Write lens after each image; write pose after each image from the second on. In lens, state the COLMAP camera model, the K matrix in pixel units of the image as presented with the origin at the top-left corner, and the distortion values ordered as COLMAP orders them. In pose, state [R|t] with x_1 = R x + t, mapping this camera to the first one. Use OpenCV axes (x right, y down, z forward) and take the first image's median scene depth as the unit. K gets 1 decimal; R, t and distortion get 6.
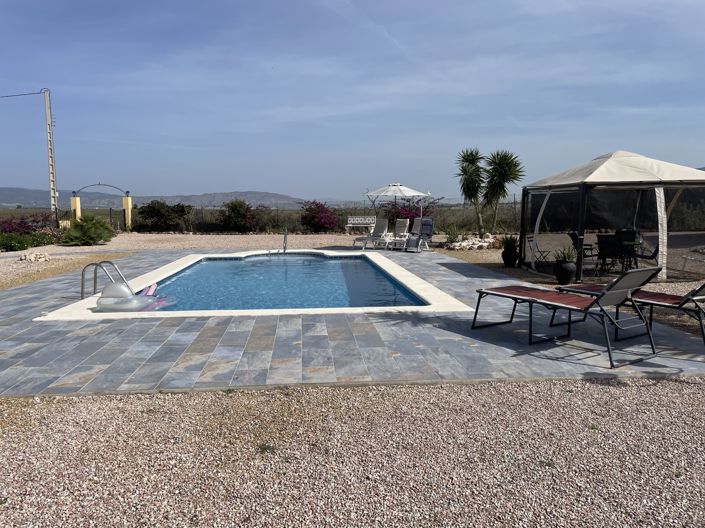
lens RADIAL K [[536.3, 0, 352.5], [0, 536.3, 264.0], [0, 0, 1]] dist [0.095903, -0.145334]
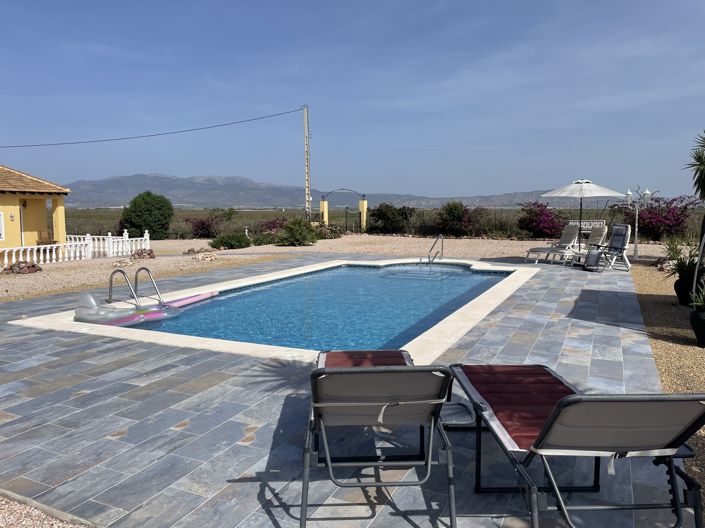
lens RADIAL K [[536.3, 0, 352.5], [0, 536.3, 264.0], [0, 0, 1]] dist [0.095903, -0.145334]
pose [[0.854874, 0.051815, -0.516242, 0.131173], [-0.051611, 0.998558, 0.014759, -0.015048], [0.516263, 0.014027, 0.856316, 0.102041]]
